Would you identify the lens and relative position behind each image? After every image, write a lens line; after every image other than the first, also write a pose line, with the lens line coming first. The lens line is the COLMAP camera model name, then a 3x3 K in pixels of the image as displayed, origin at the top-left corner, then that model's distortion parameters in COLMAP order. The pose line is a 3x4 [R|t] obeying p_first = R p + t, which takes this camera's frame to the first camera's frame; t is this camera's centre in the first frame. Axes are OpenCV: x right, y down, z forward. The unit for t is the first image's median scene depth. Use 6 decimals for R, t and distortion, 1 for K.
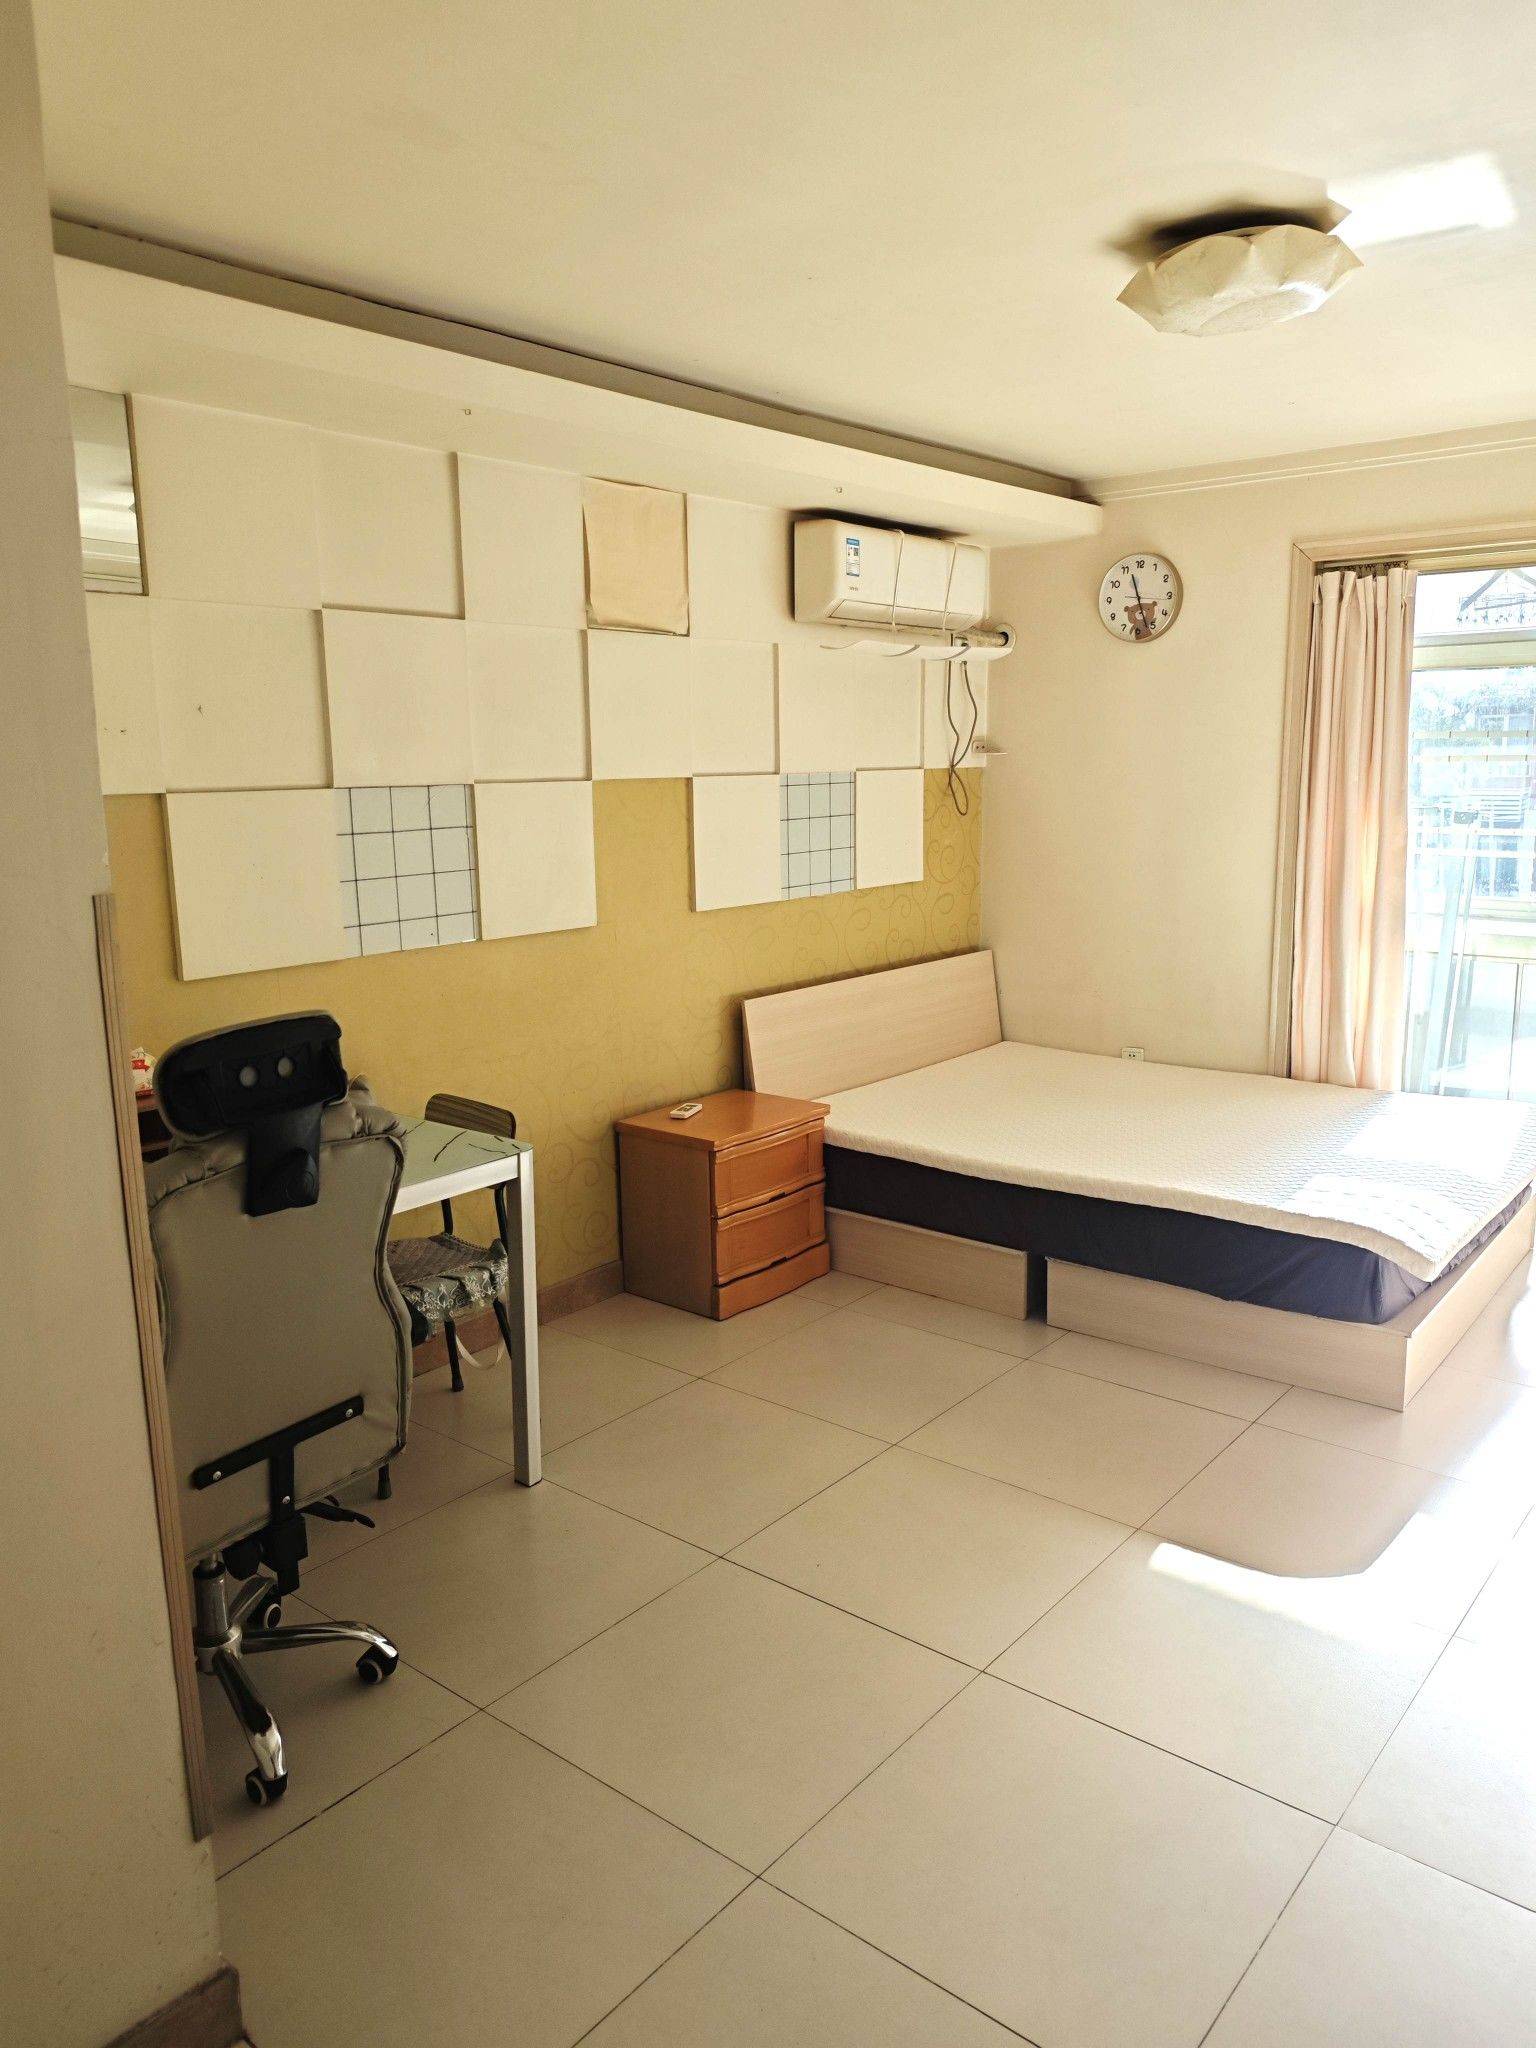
lens RADIAL K [[1466.7, 0, 767.9], [0, 1466.7, 1038.4], [0, 0, 1]] dist [0.046538, -0.101390]
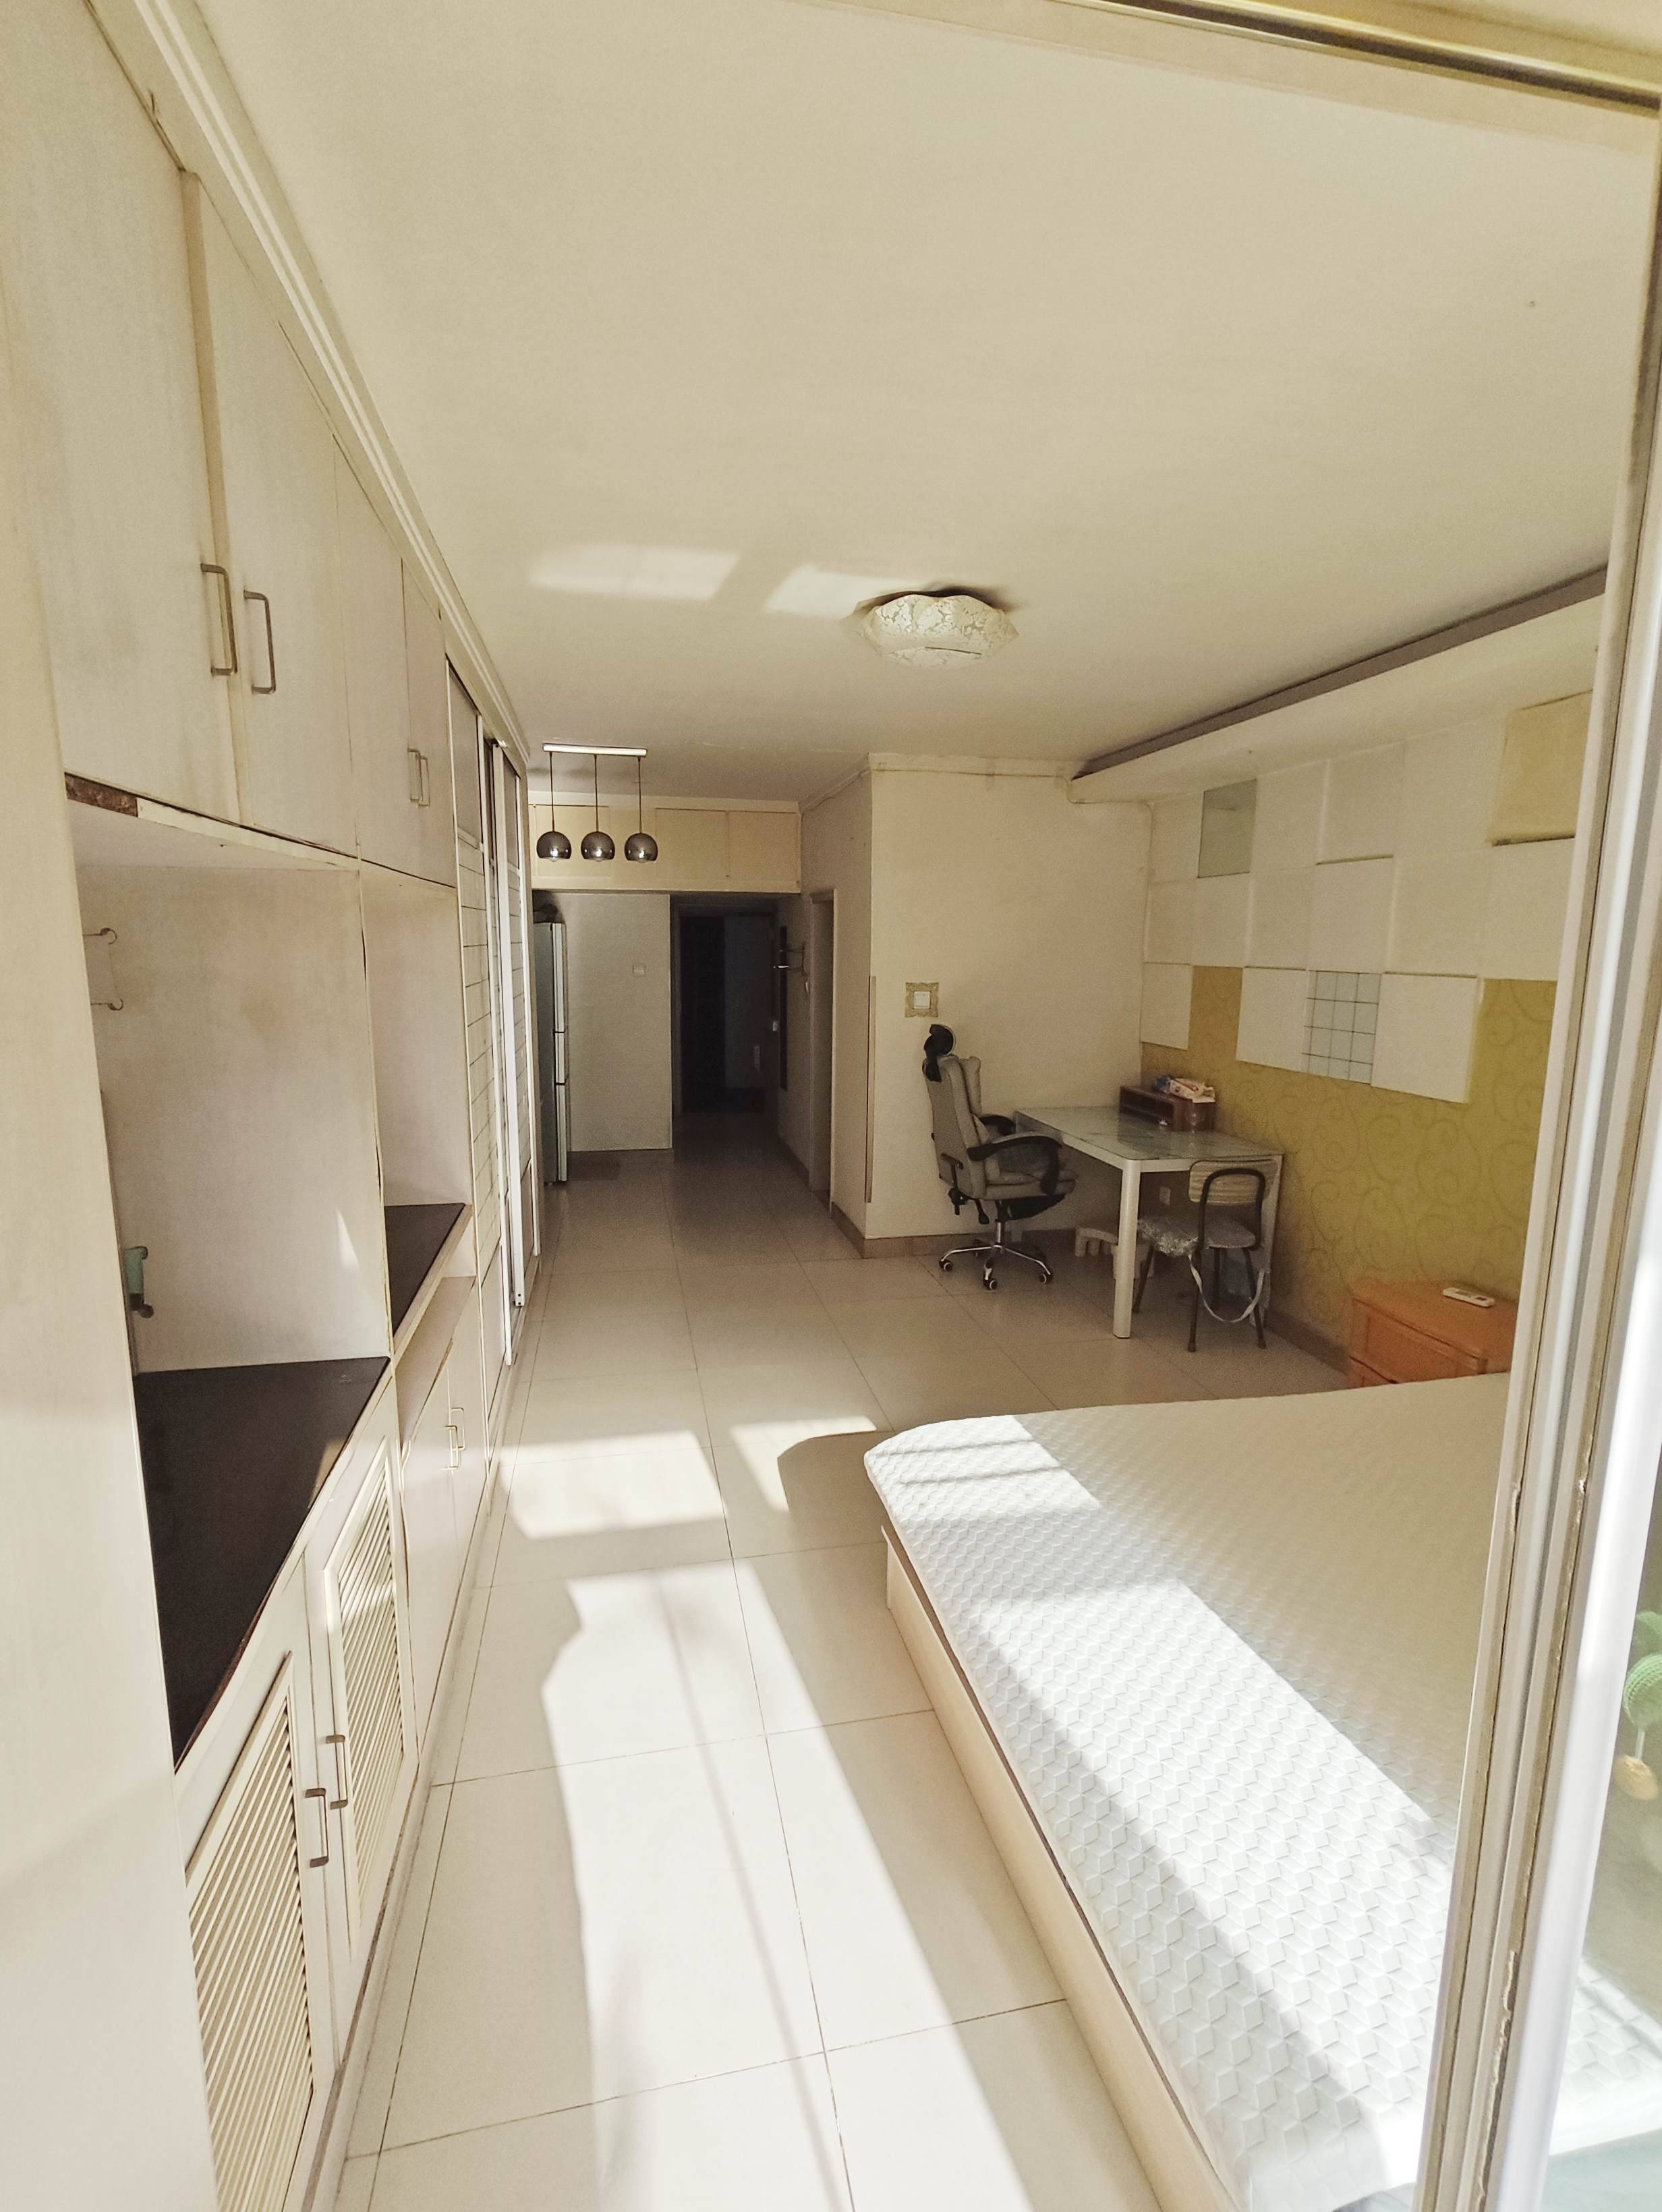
lens RADIAL K [[1013.7, 0, 828.5], [0, 1013.7, 1108.1], [0, 0, 1]] dist [-0.000844, -0.000136]
pose [[-0.636126, 0.125331, -0.761338, 0.707151], [-0.153718, 0.946354, 0.284226, -0.195860], [0.756118, 0.297834, -0.582735, 0.960578]]
